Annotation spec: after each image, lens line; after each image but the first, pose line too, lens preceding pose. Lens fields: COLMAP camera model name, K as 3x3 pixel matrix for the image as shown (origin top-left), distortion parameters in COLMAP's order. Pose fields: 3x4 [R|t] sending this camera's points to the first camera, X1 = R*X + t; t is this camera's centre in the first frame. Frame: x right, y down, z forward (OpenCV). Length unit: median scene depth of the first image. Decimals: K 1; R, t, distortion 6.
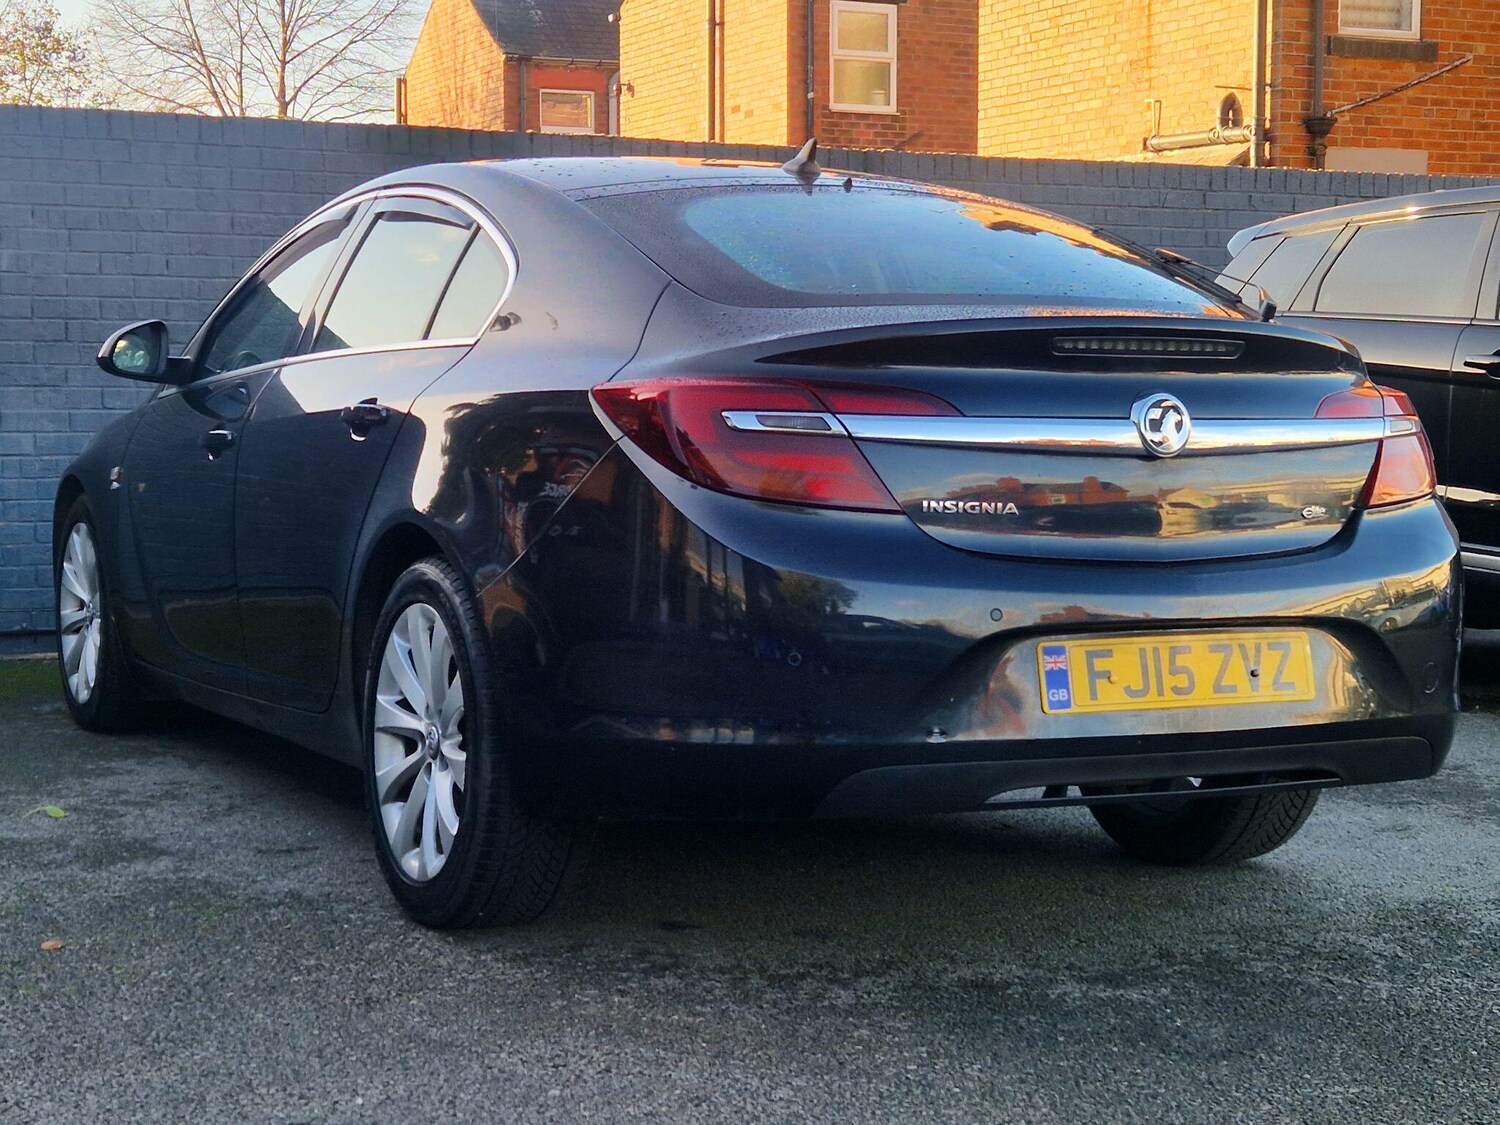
lens RADIAL K [[2521.8, 0, 745.4], [0, 2521.8, 560.4], [0, 0, 1]] dist [0.061623, 0.000000]
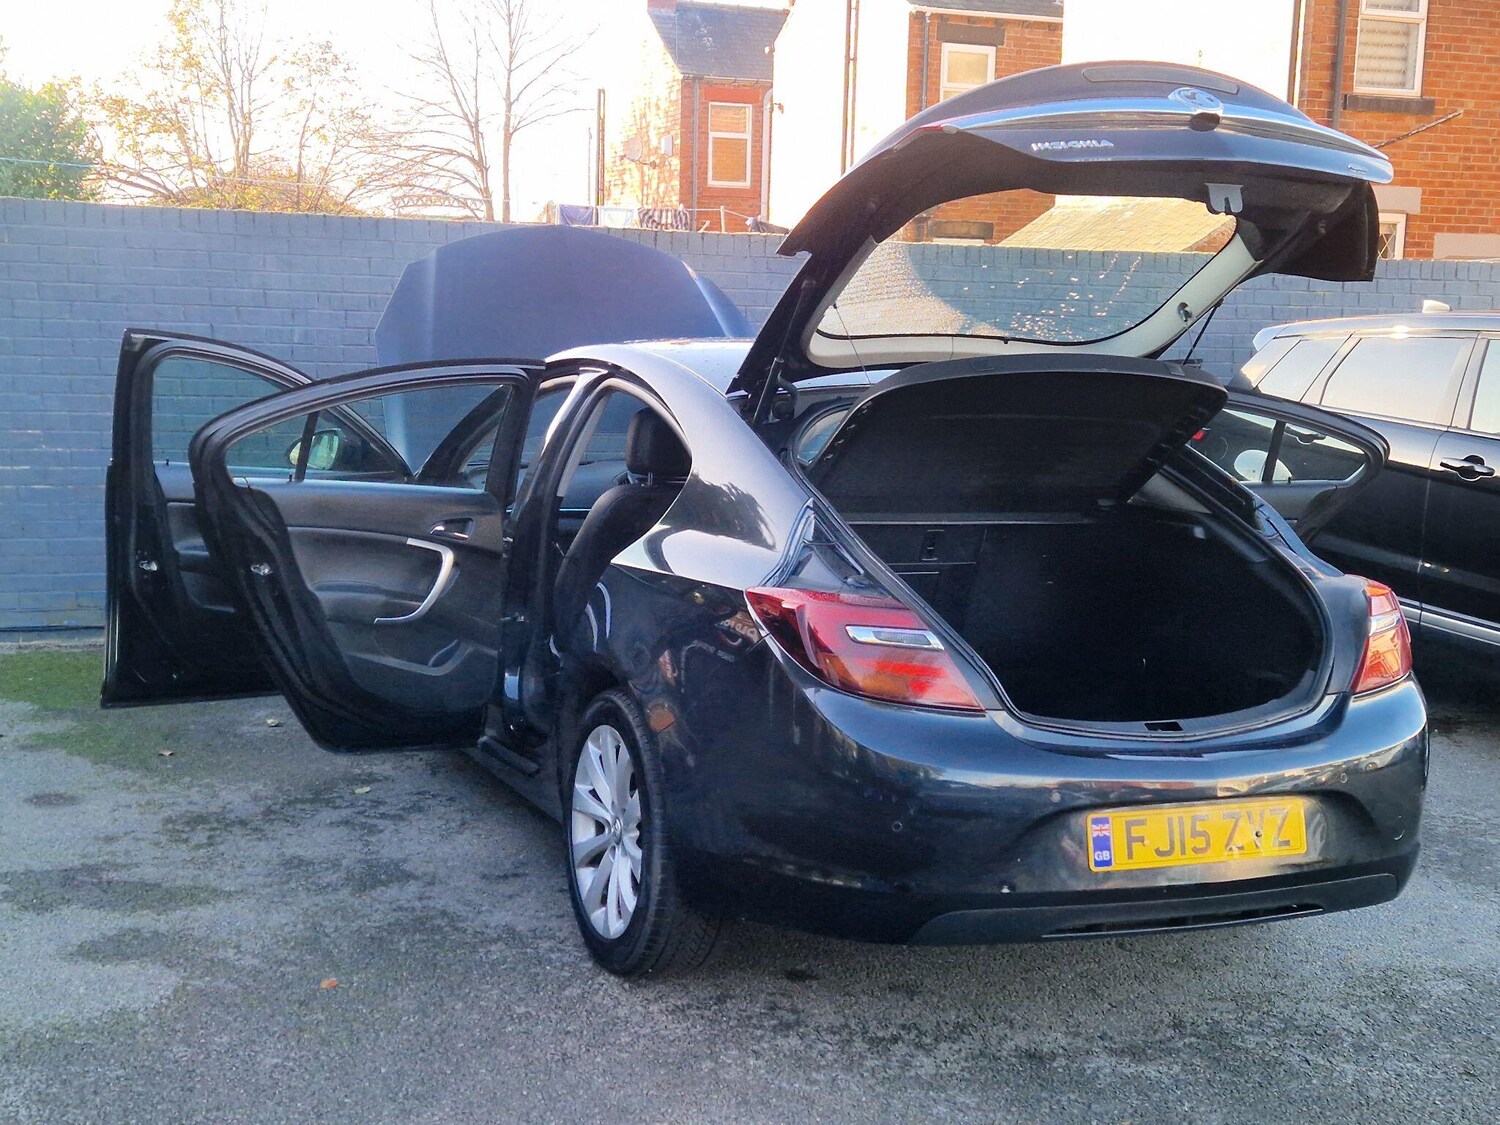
lens RADIAL K [[1964.2, 0, 738.4], [0, 1964.2, 594.9], [0, 0, 1]] dist [0.057687, 0.000000]
pose [[0.997744, 0.031472, -0.059296, -0.004653], [-0.027139, 0.996997, 0.072529, -0.127971], [0.061401, -0.070756, 0.995602, -0.000100]]
